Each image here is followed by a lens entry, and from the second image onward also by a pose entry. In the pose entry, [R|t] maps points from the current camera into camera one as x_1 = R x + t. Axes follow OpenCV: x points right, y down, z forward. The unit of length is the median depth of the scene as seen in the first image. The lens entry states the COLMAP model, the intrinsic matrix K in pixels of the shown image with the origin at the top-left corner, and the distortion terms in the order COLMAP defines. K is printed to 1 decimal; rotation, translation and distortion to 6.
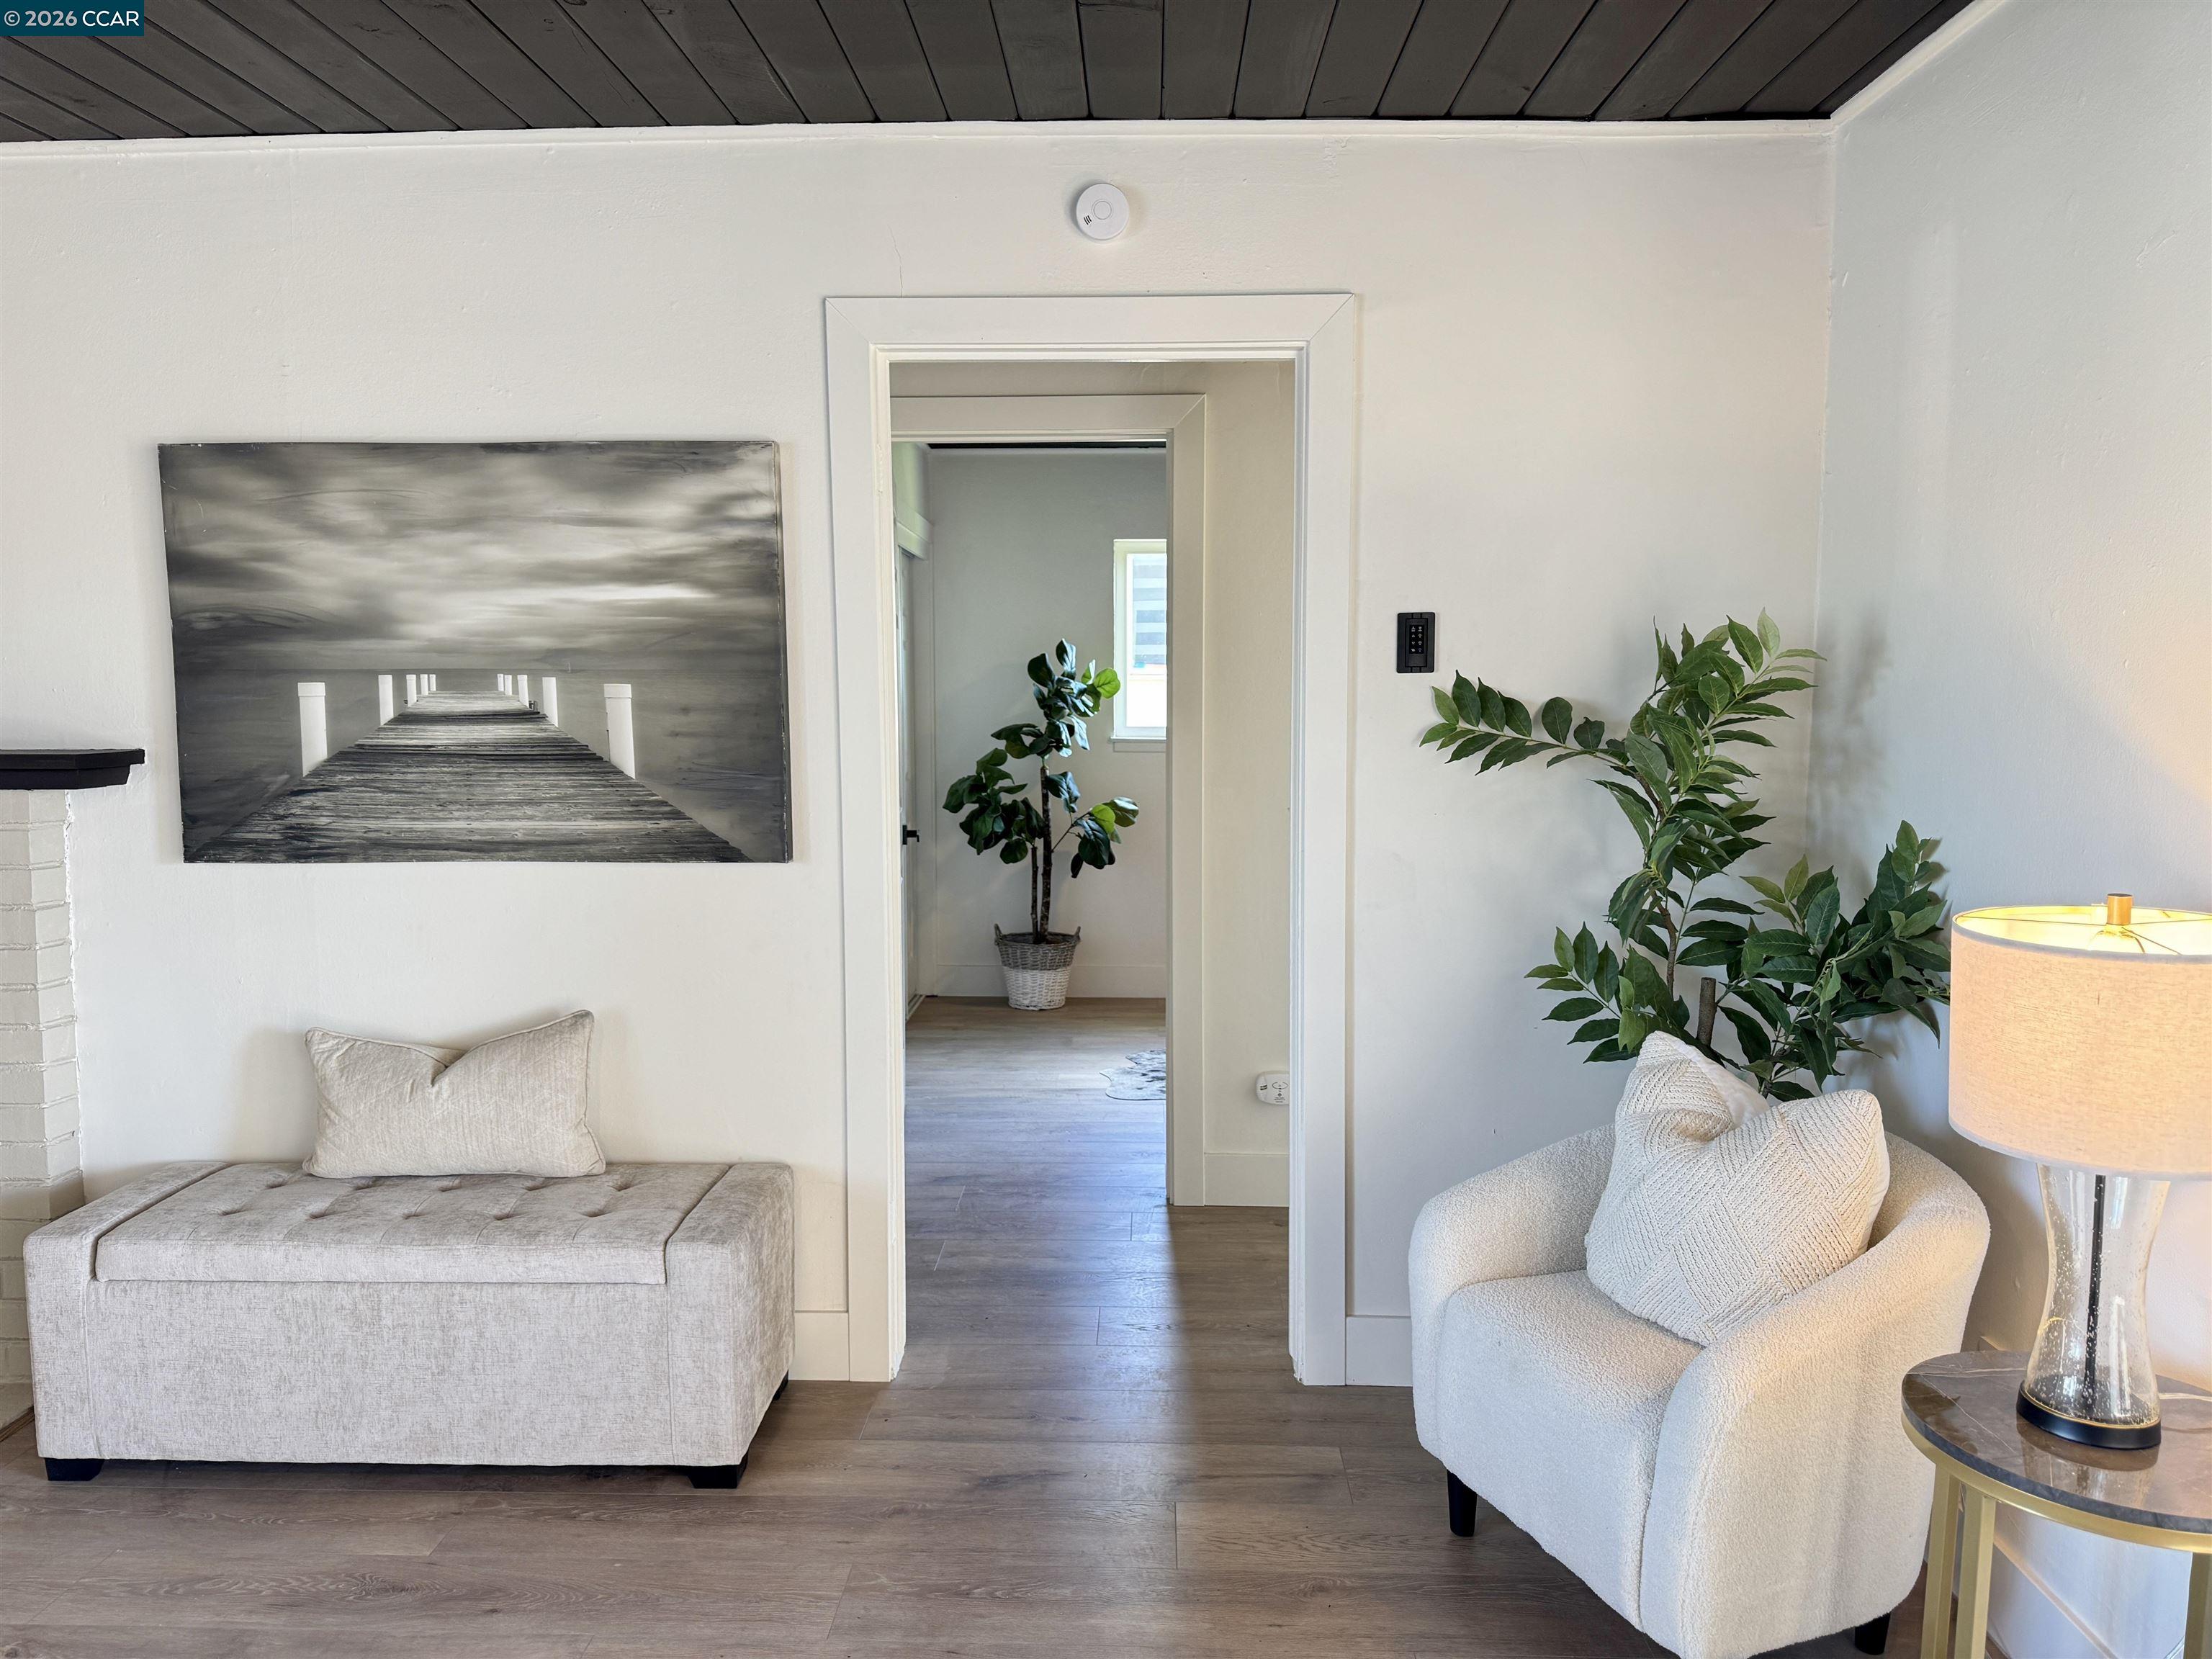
lens RADIAL K [[1562.9, 0, 1098.3], [0, 1562.9, 835.9], [0, 0, 1]] dist [0.013889, -0.012789]
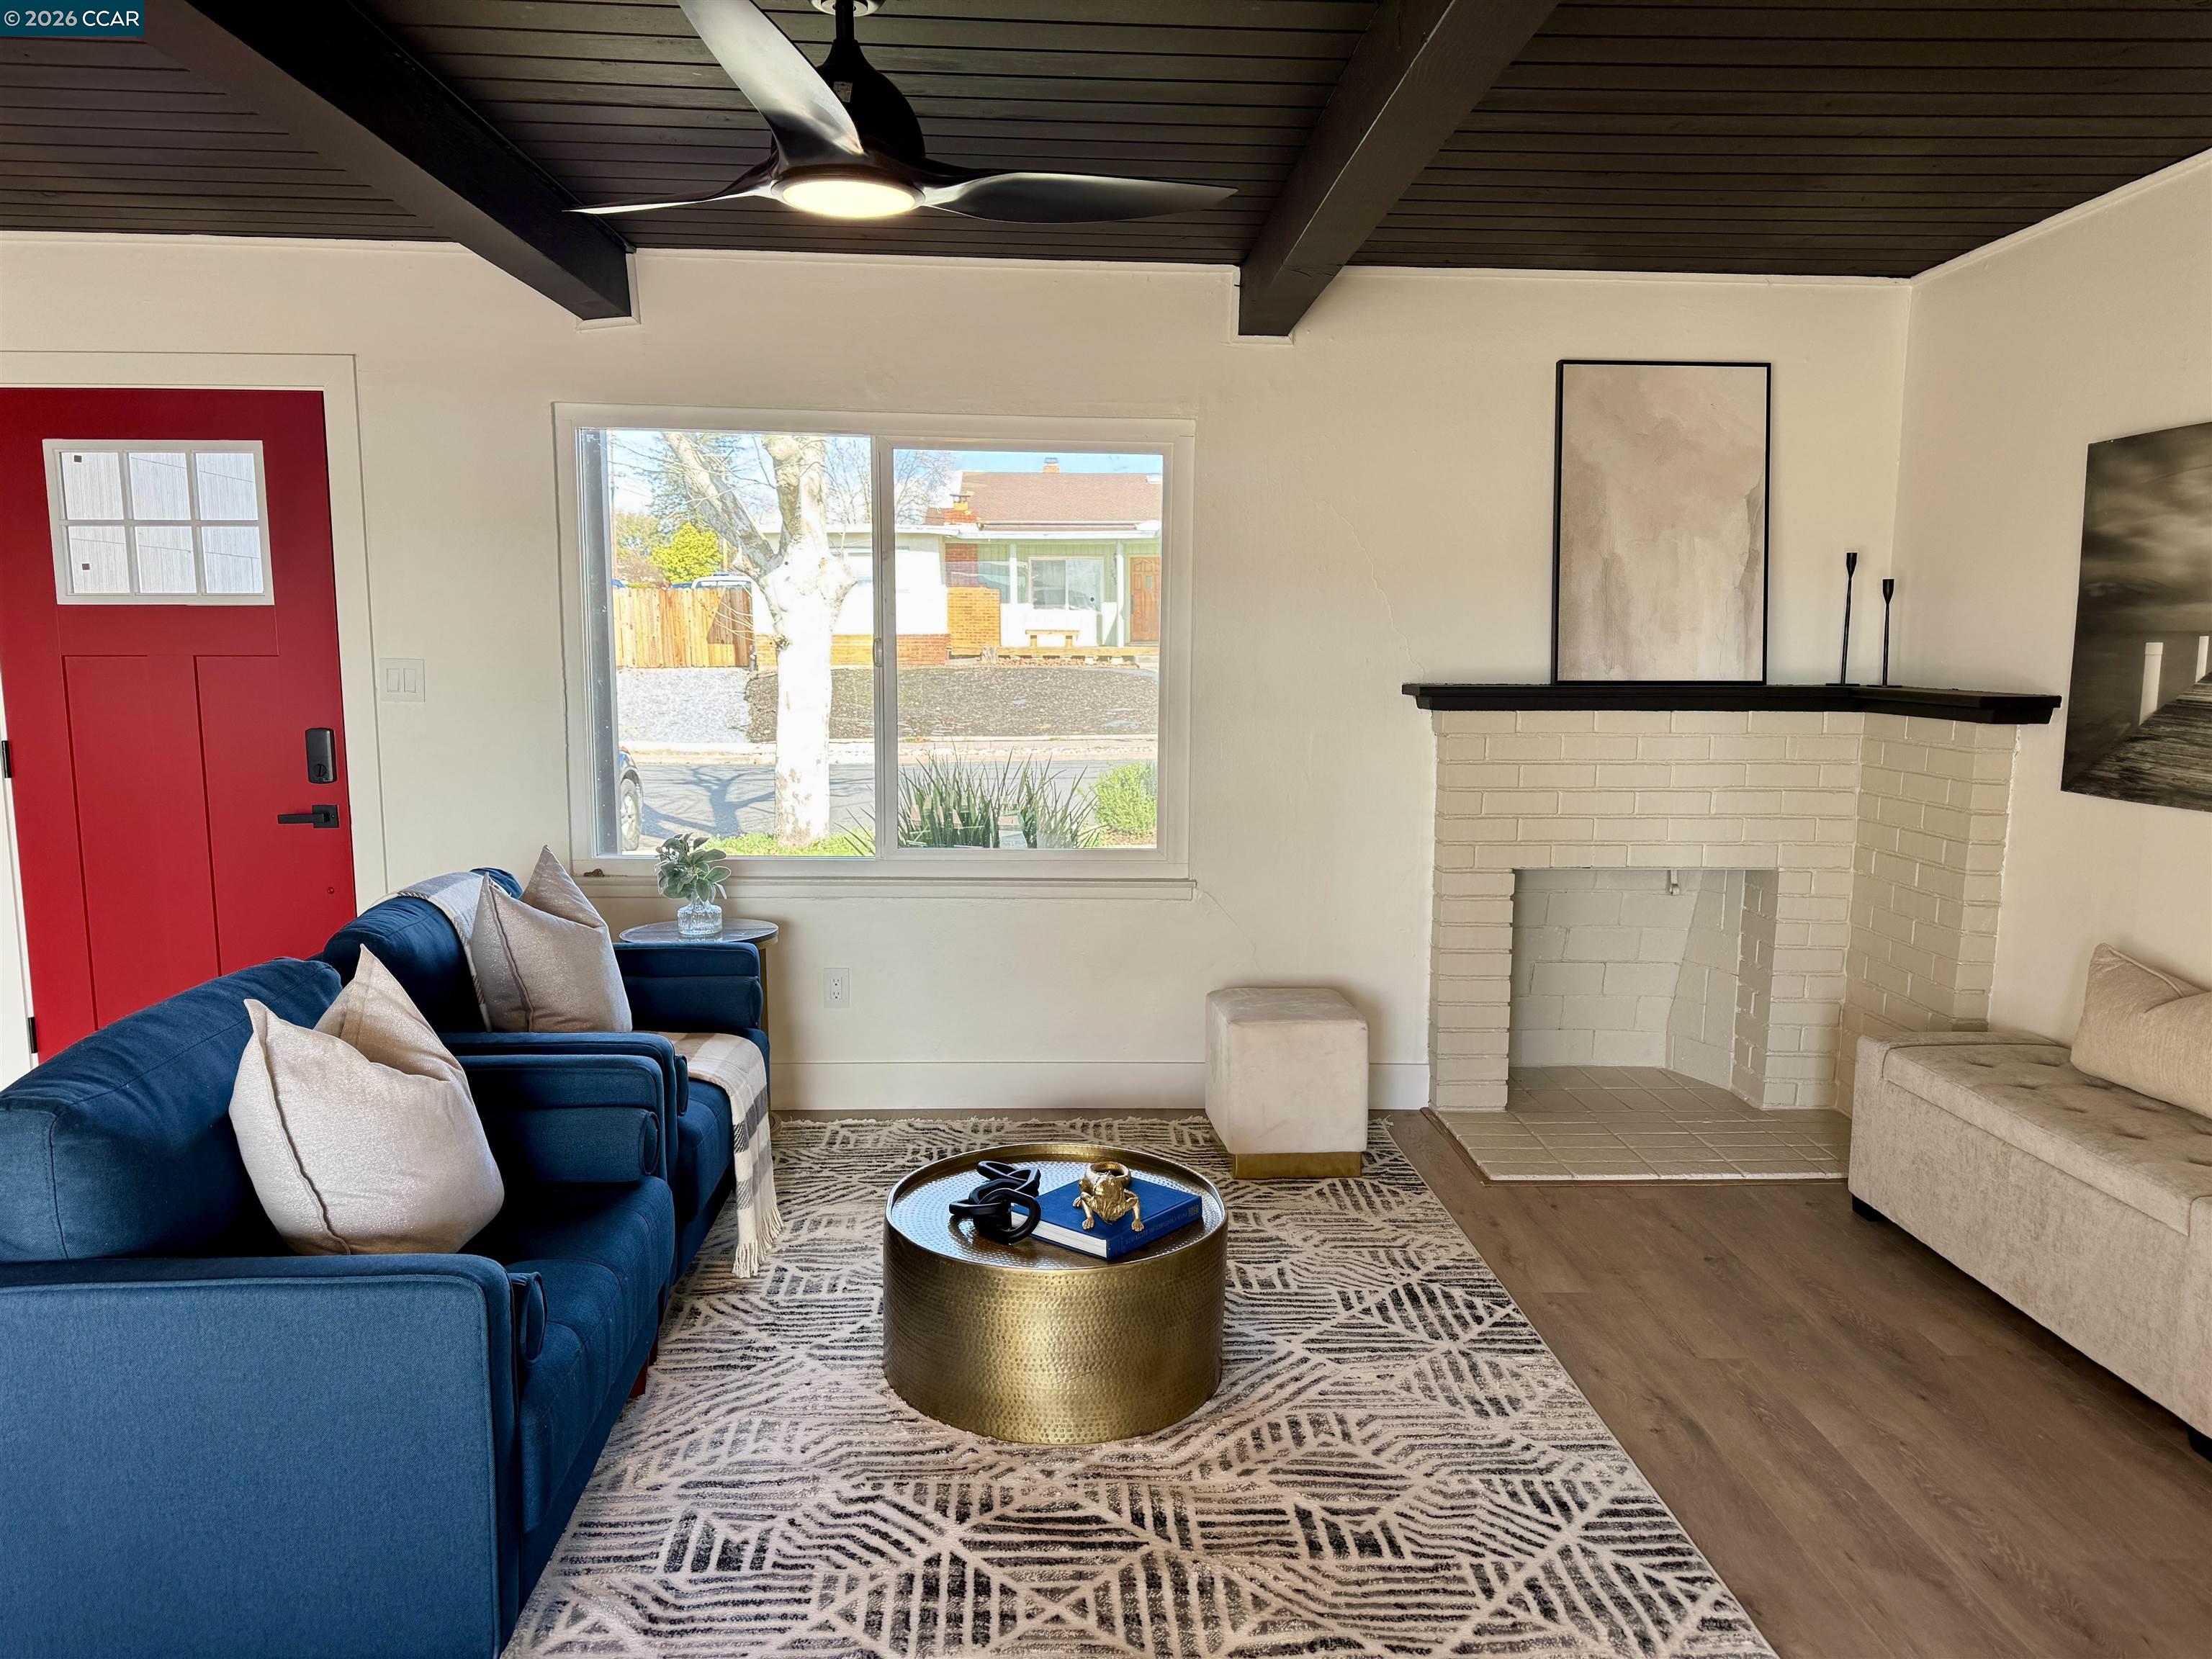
lens RADIAL K [[1562.9, 0, 1120.0], [0, 1562.9, 824.7], [0, 0, 1]] dist [0.013889, -0.012789]
pose [[0.086451, 0.124075, -0.988500, 0.596875], [-0.104249, 0.987894, 0.114881, -0.021649], [0.990787, 0.093119, 0.098339, 0.174605]]
